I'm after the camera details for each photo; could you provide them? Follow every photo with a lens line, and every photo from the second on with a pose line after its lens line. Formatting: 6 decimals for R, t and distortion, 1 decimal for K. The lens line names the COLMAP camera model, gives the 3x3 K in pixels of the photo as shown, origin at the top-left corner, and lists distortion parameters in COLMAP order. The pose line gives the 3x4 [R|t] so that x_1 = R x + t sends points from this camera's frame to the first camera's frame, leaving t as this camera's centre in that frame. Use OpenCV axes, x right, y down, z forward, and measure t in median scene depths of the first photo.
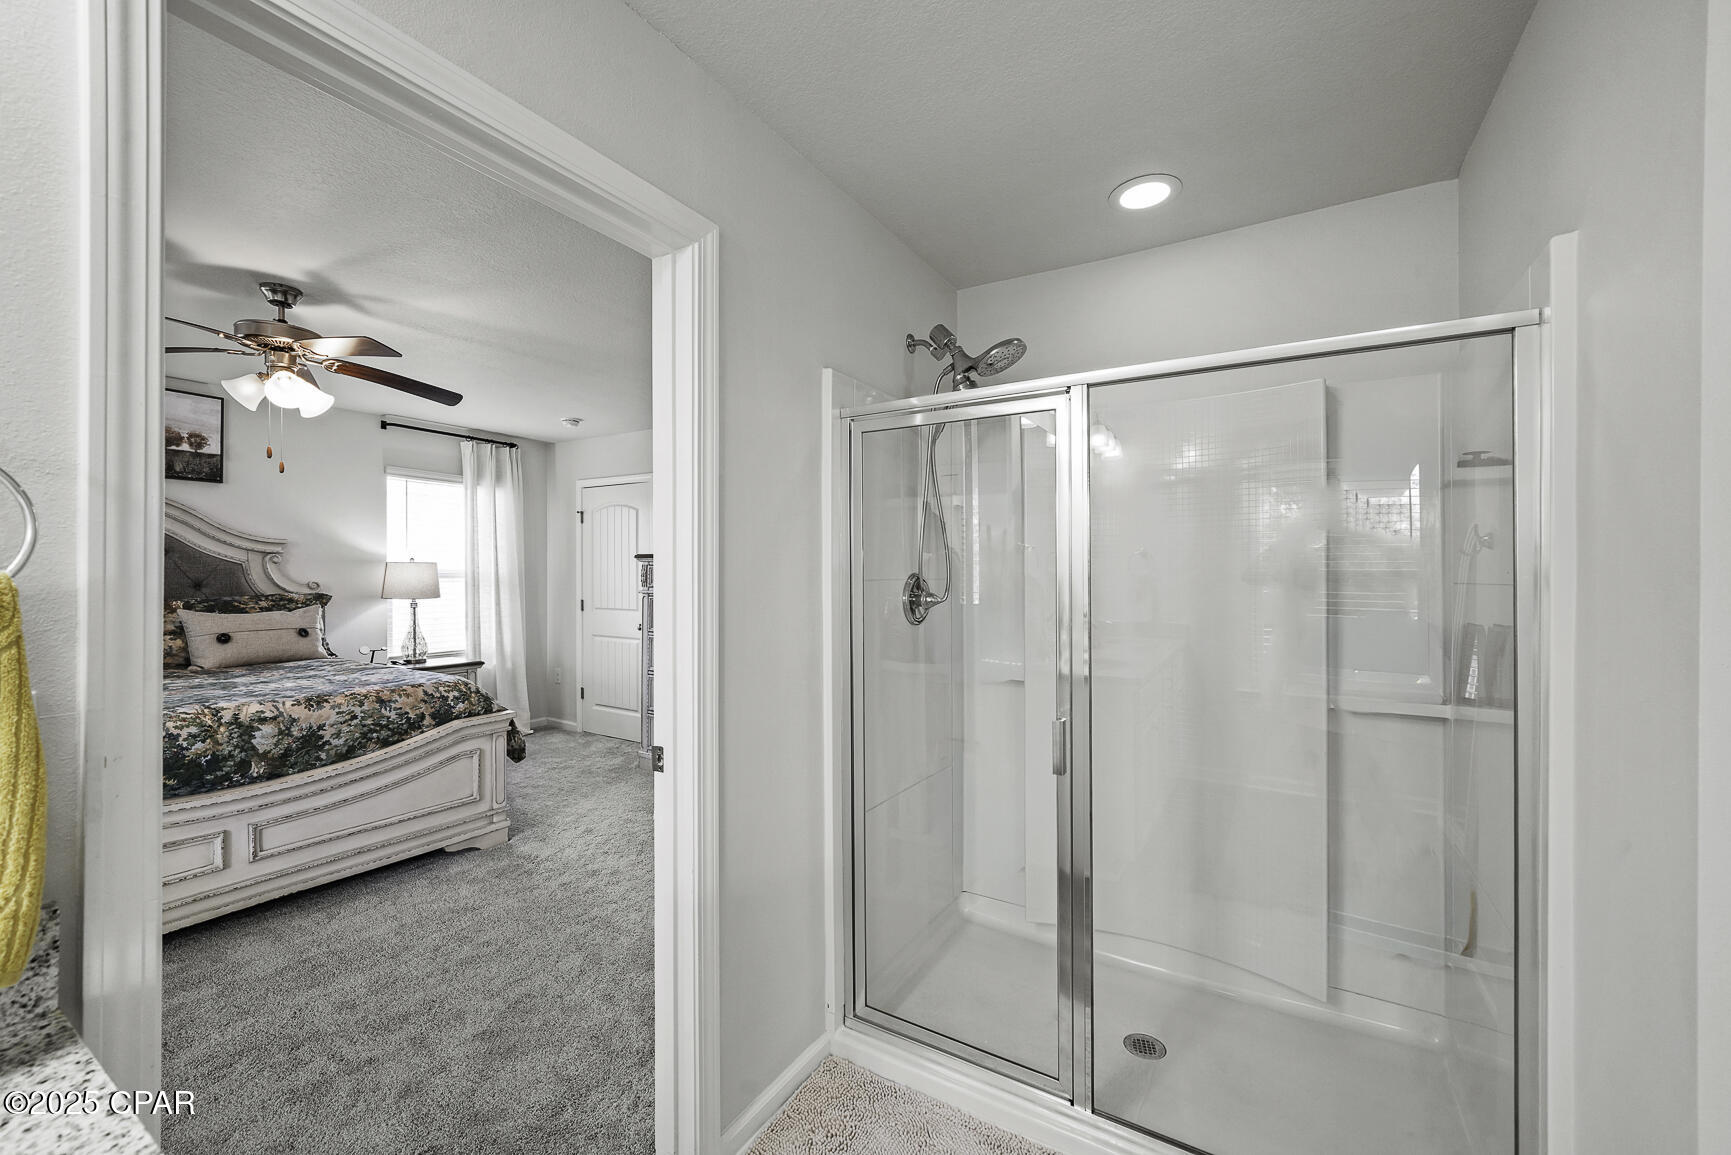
lens RADIAL K [[684.2, 0, 861.2], [0, 684.2, 579.2], [0, 0, 1]] dist [-0.008470, 0.001156]
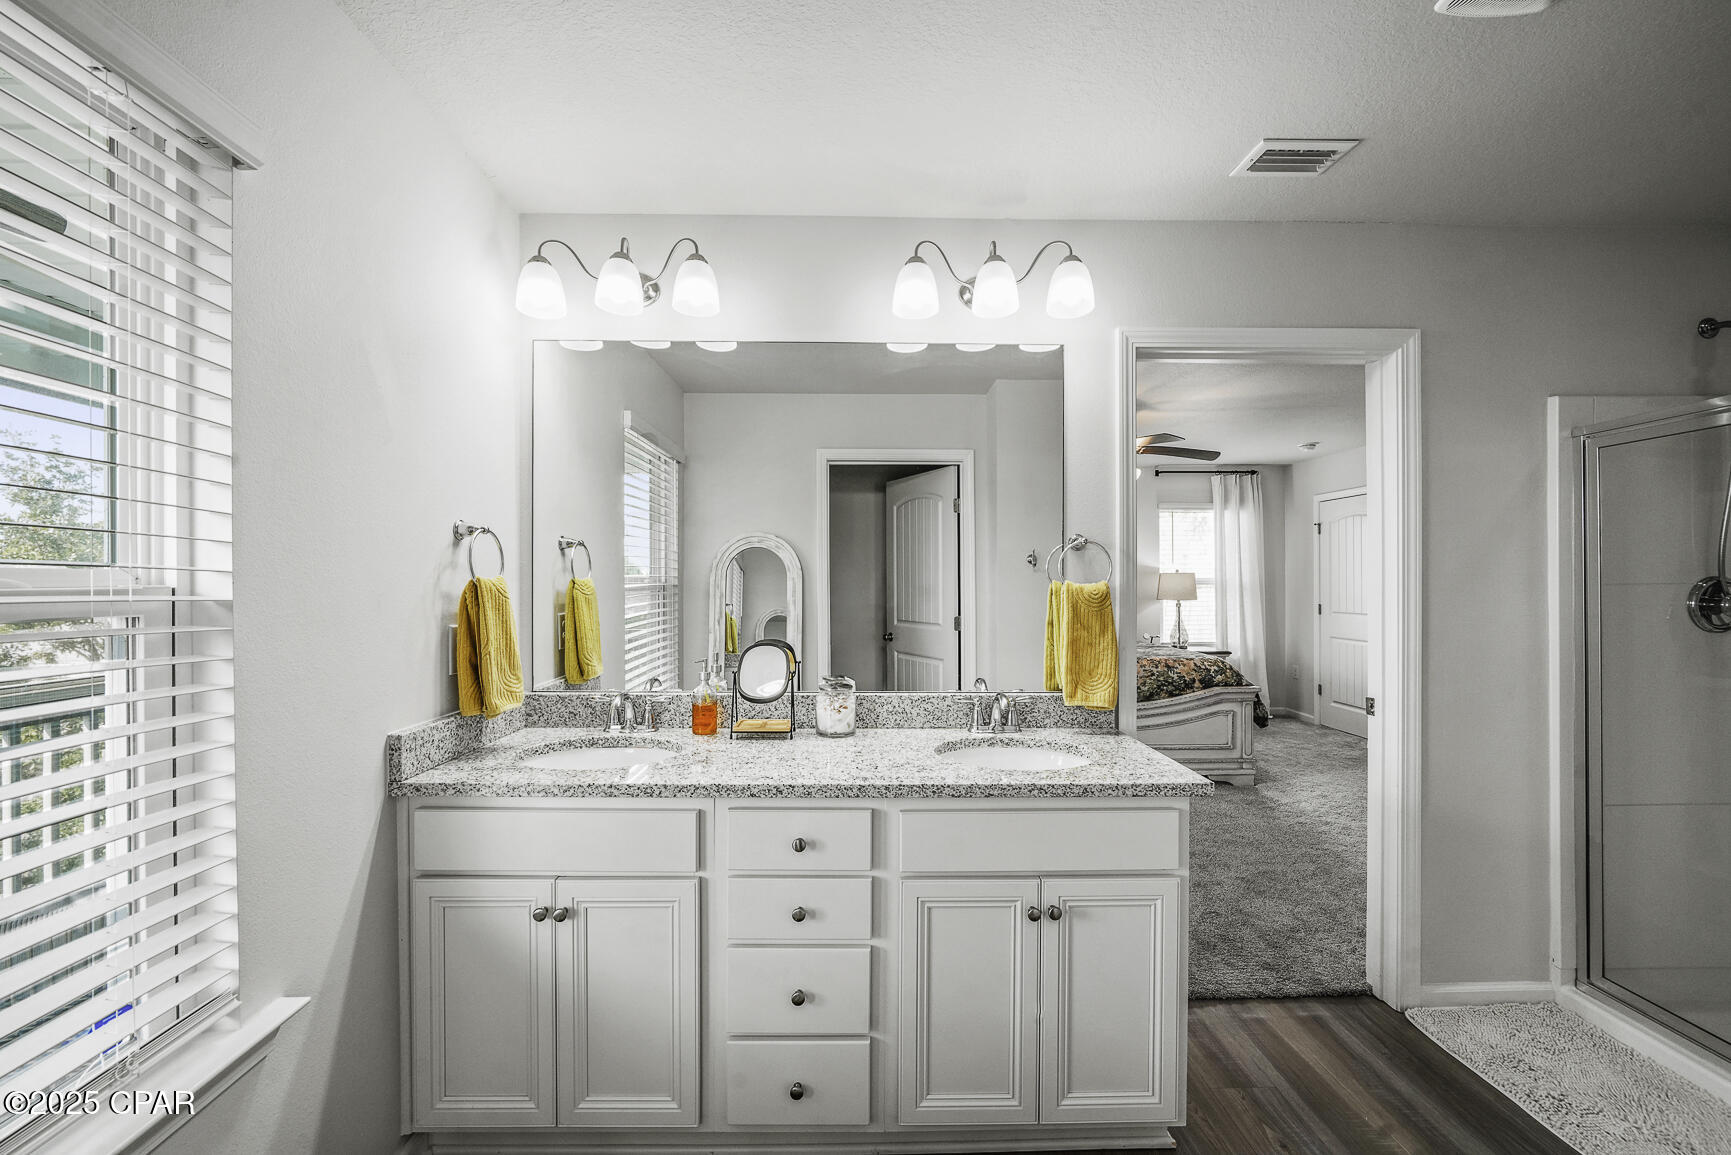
lens RADIAL K [[663.3, 0, 869.2], [0, 663.3, 587.8], [0, 0, 1]] dist [-0.008327, 0.001221]
pose [[0.548446, -0.000358, -0.836186, 0.139760], [0.002214, 0.999997, 0.001024, 0.002264], [0.836183, -0.002413, 0.548445, -0.316886]]
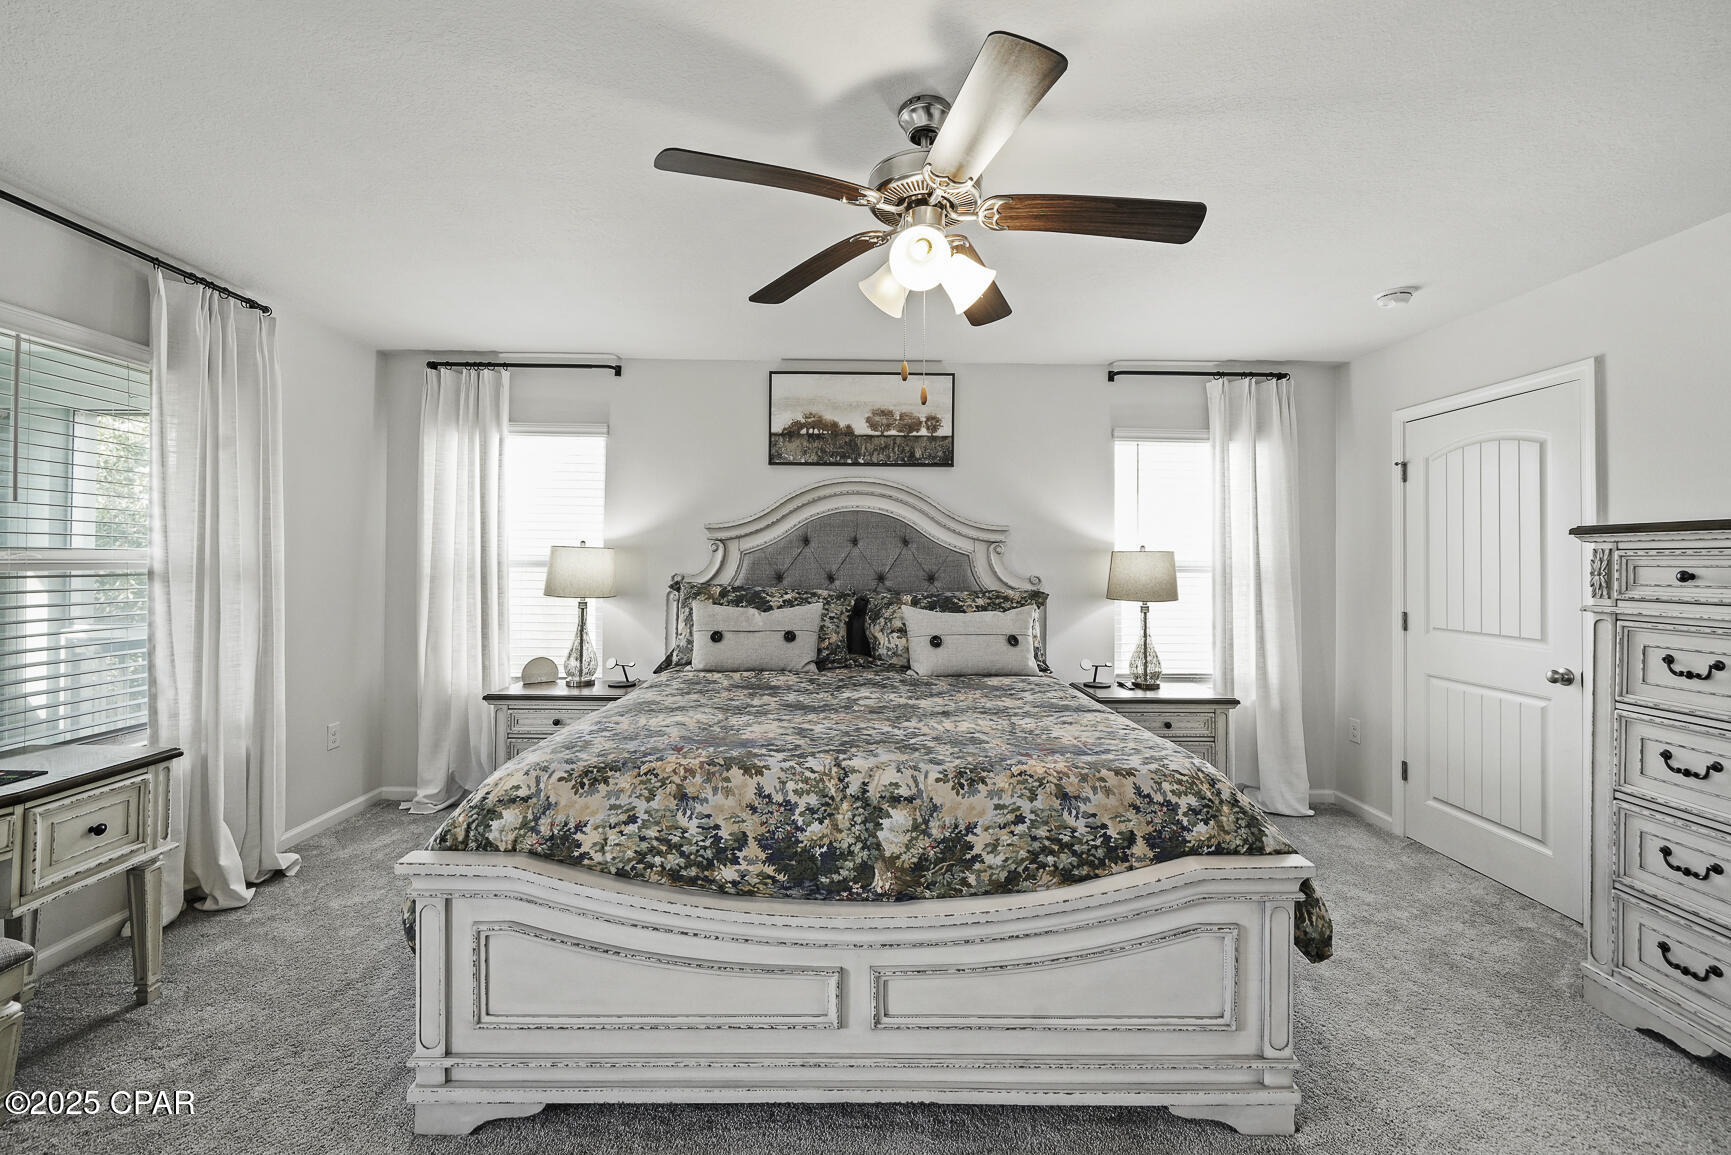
lens RADIAL K [[684.2, 0, 863.7], [0, 684.2, 558.3], [0, 0, 1]] dist [-0.008470, 0.001156]
pose [[0.541213, -0.005504, -0.840868, -0.288938], [-0.011044, 0.999846, -0.013653, -0.005391], [0.840813, 0.016676, 0.541068, 0.499919]]
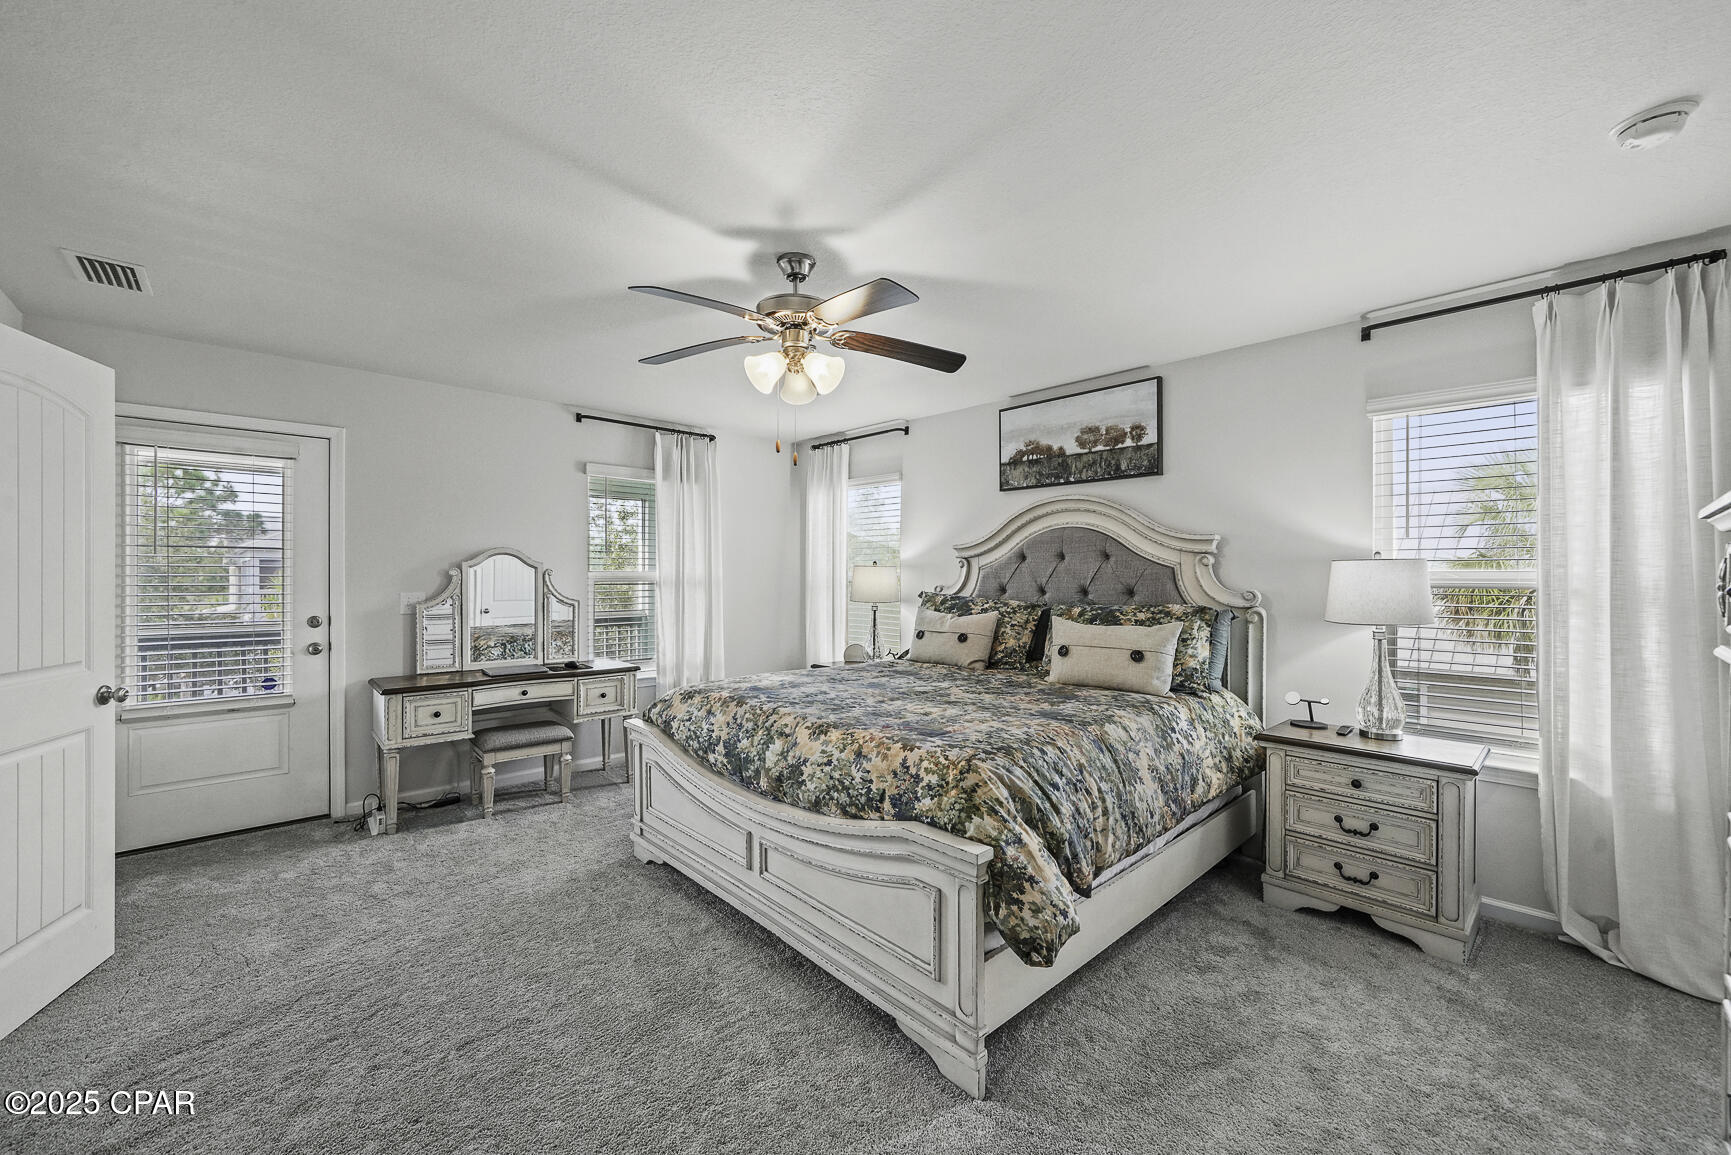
lens RADIAL K [[684.2, 0, 867.5], [0, 684.2, 582.5], [0, 0, 1]] dist [-0.008470, 0.001156]
pose [[-0.260822, 0.004338, -0.965377, -0.003839], [-0.011185, 0.999909, 0.007515, -0.007814], [0.965322, 0.012758, -0.260750, 1.075932]]
